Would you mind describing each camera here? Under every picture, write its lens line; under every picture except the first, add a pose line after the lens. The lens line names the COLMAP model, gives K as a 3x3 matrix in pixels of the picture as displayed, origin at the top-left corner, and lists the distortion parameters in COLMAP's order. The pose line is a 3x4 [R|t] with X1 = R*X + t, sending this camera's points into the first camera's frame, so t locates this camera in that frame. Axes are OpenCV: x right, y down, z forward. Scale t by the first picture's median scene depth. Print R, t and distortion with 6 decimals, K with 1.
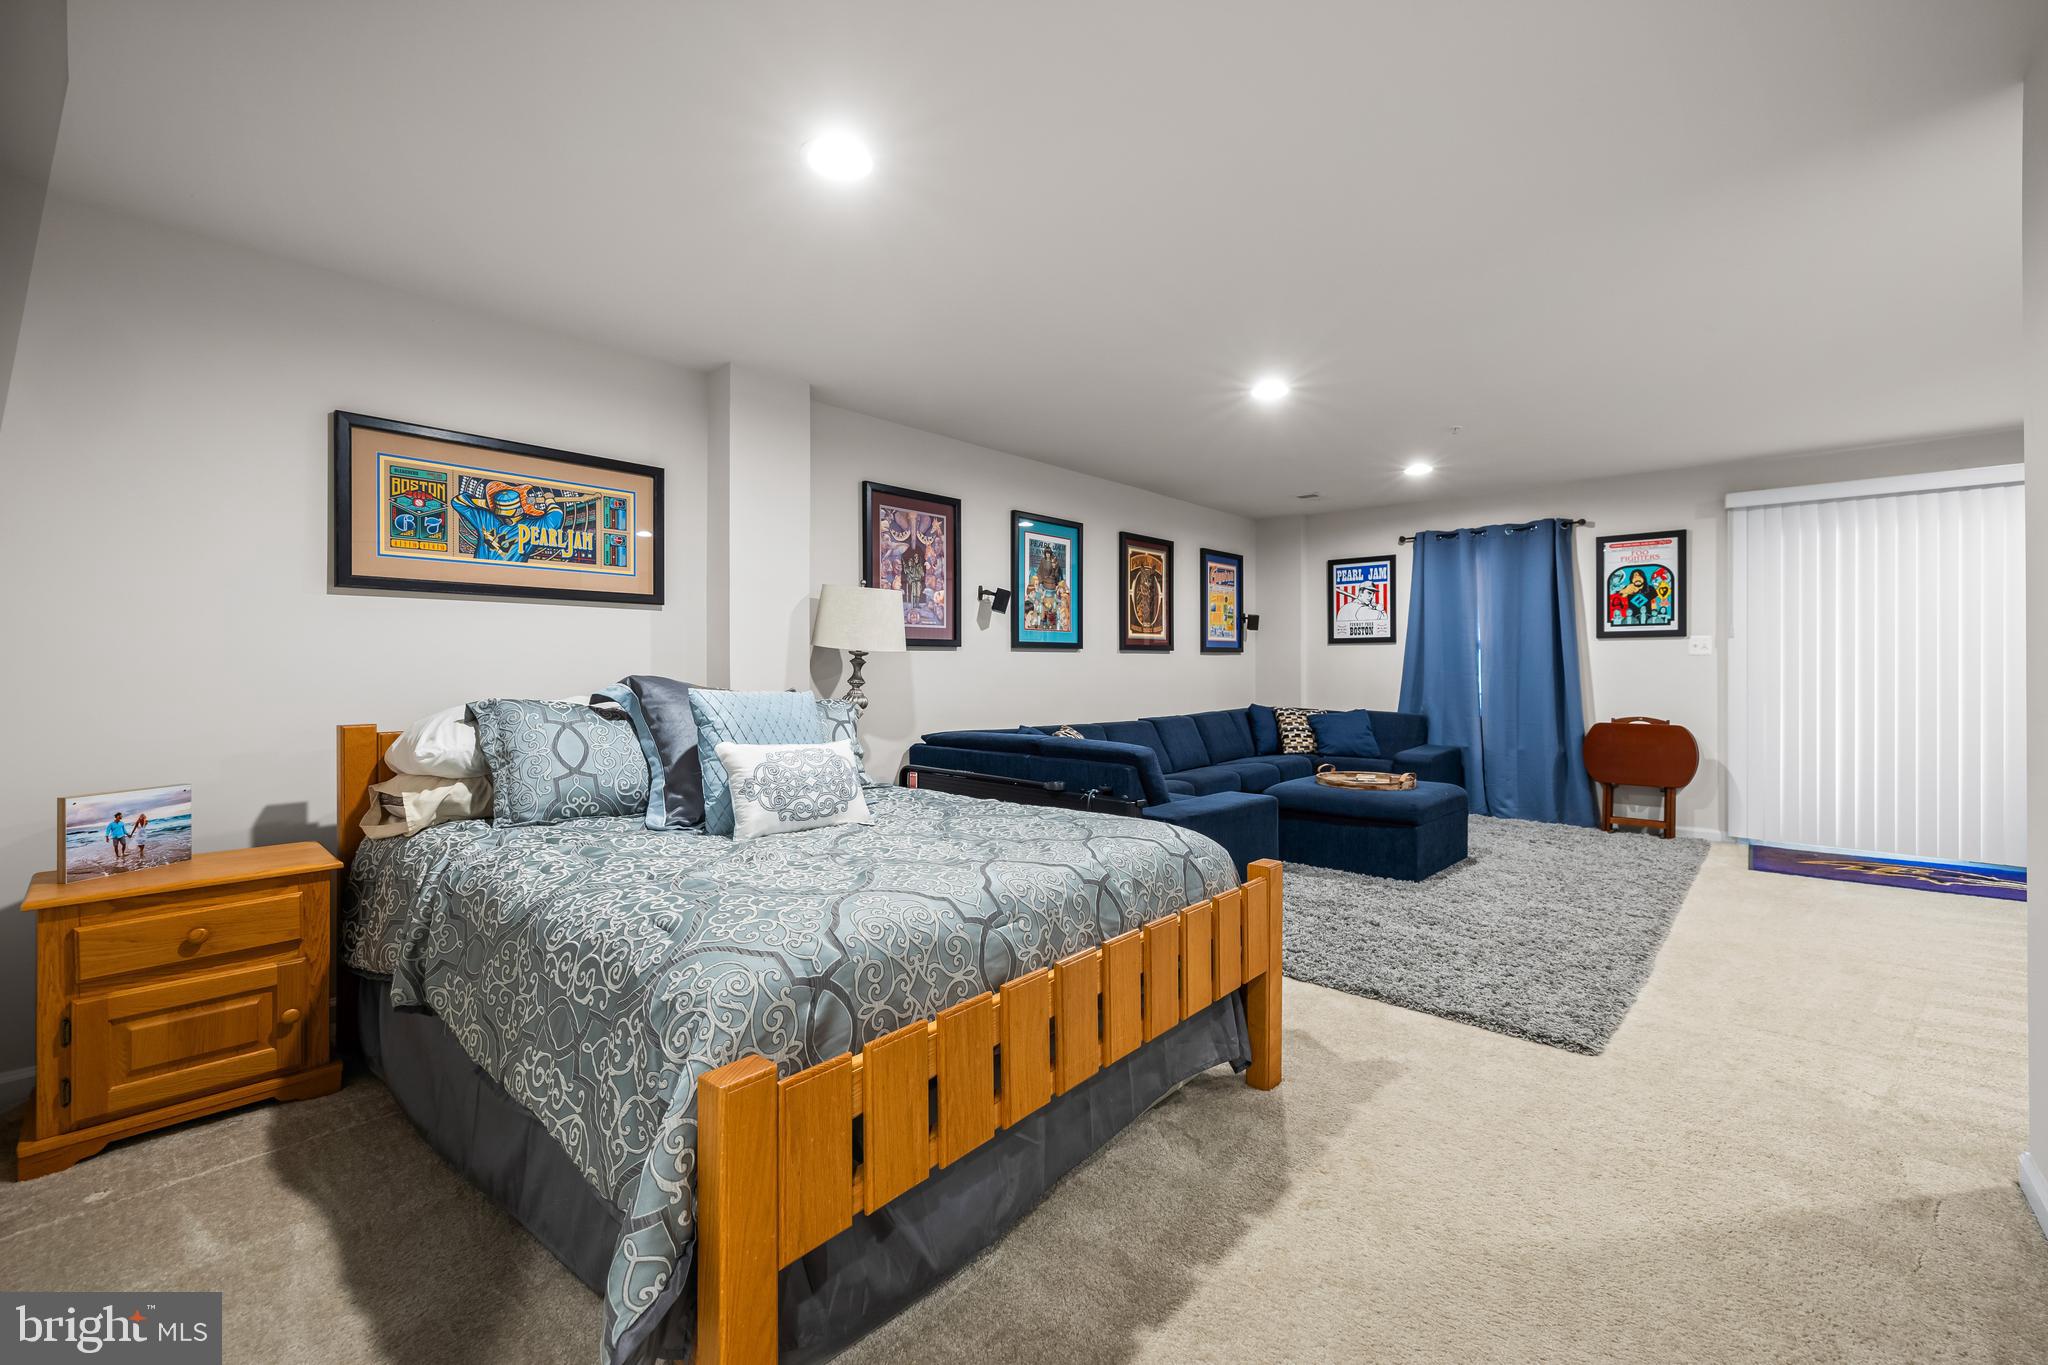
lens RADIAL K [[880.5, 0, 1016.9], [0, 880.5, 669.6], [0, 0, 1]] dist [0.011716, -0.000825]
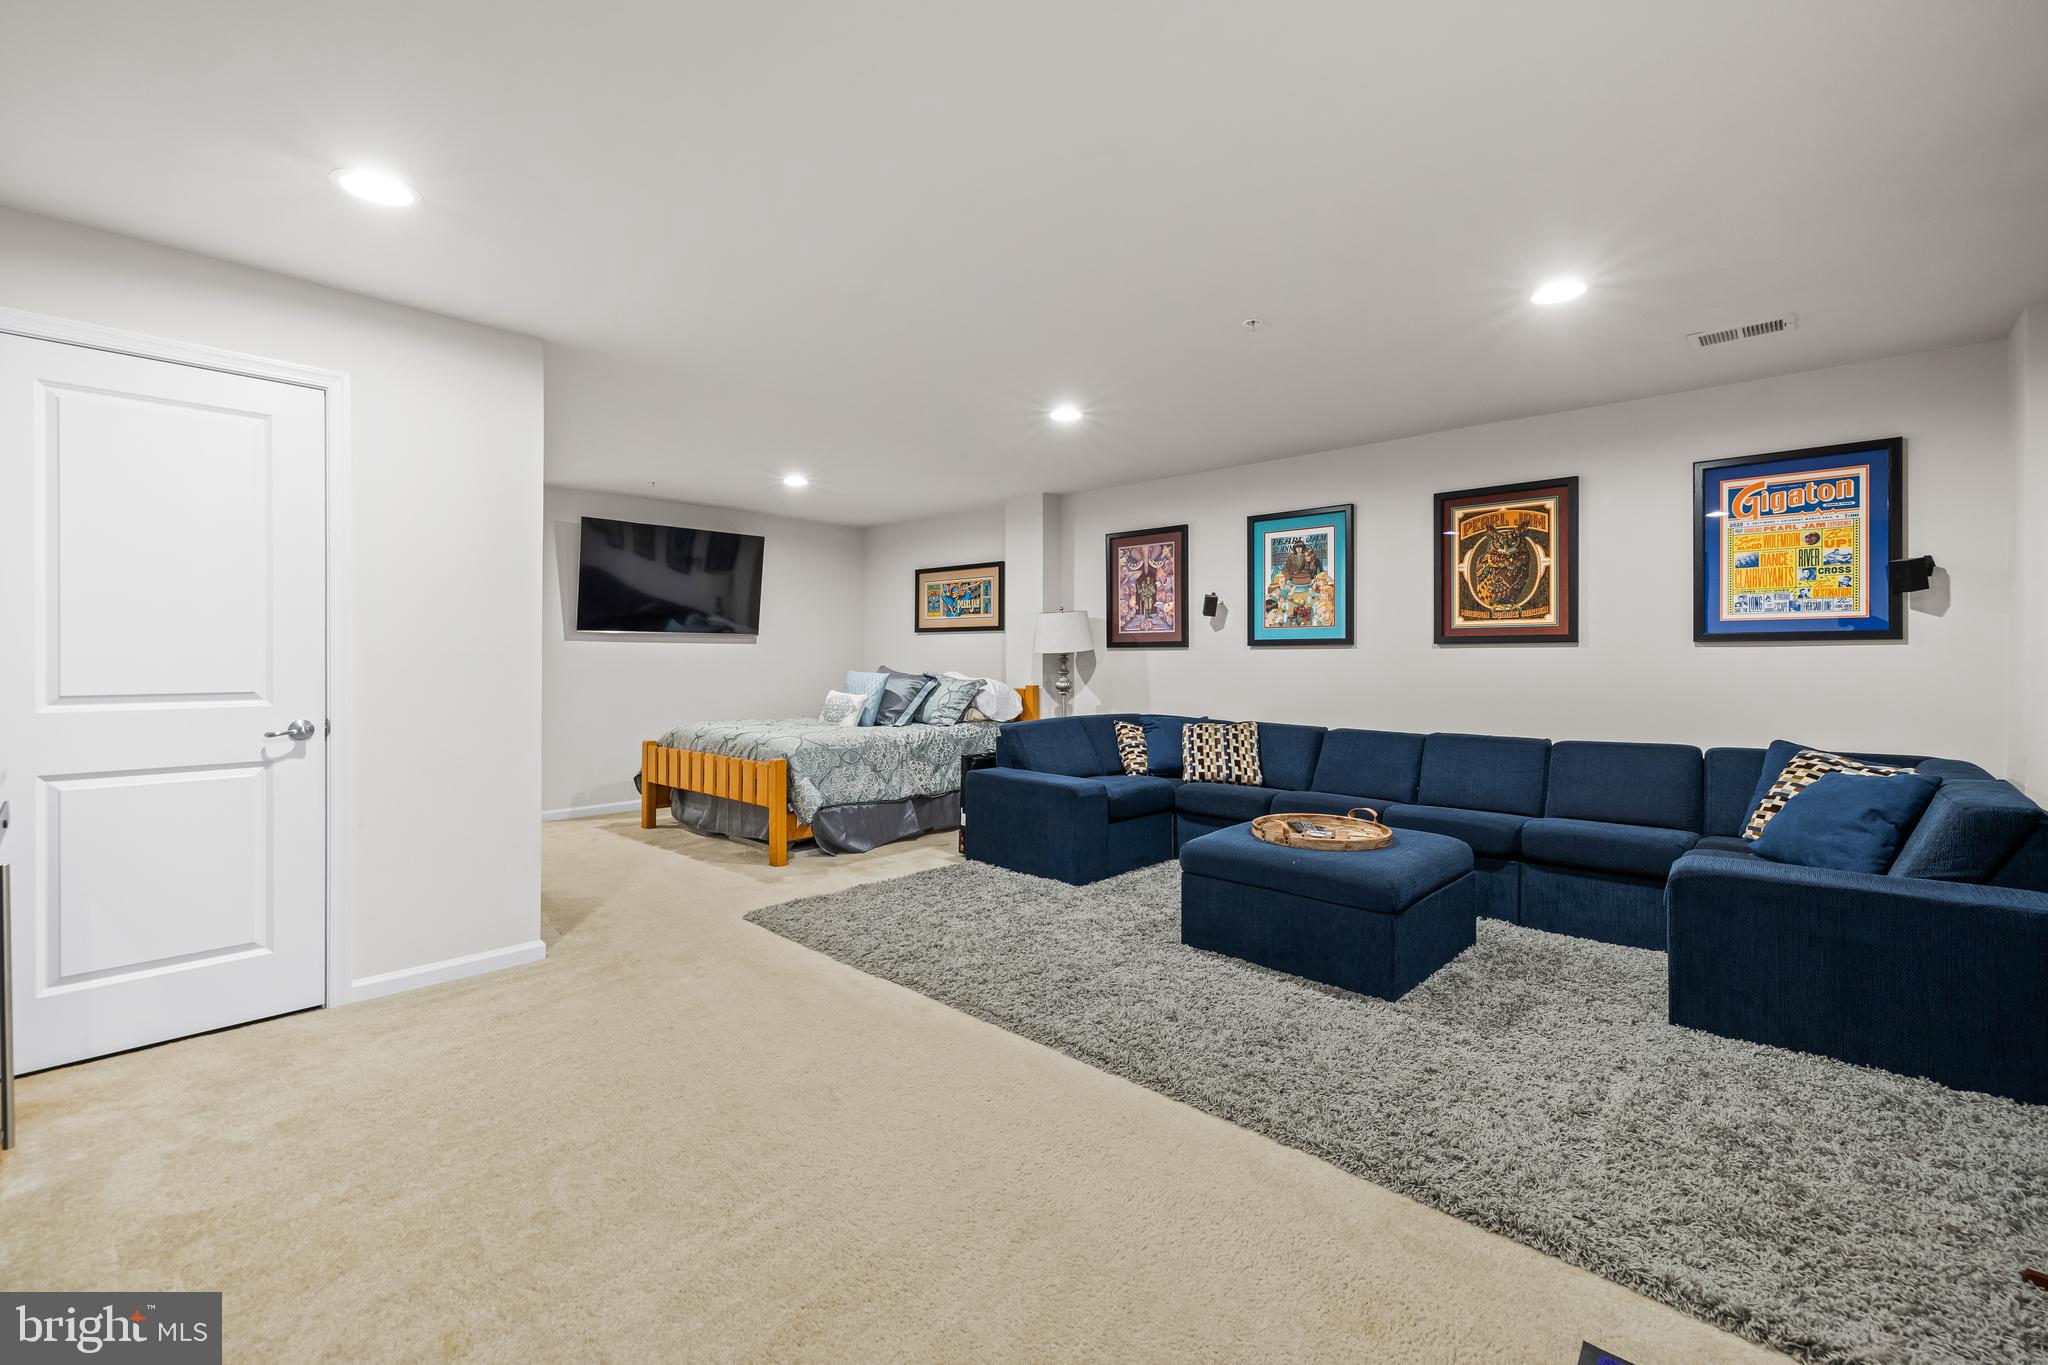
lens RADIAL K [[880.5, 0, 1017.8], [0, 880.5, 670.6], [0, 0, 1]] dist [0.011716, -0.000825]
pose [[-0.028844, 0.009335, -0.999540, 0.919823], [-0.010136, 0.999902, 0.009631, -0.002023], [0.999533, 0.010409, -0.028746, 0.647038]]
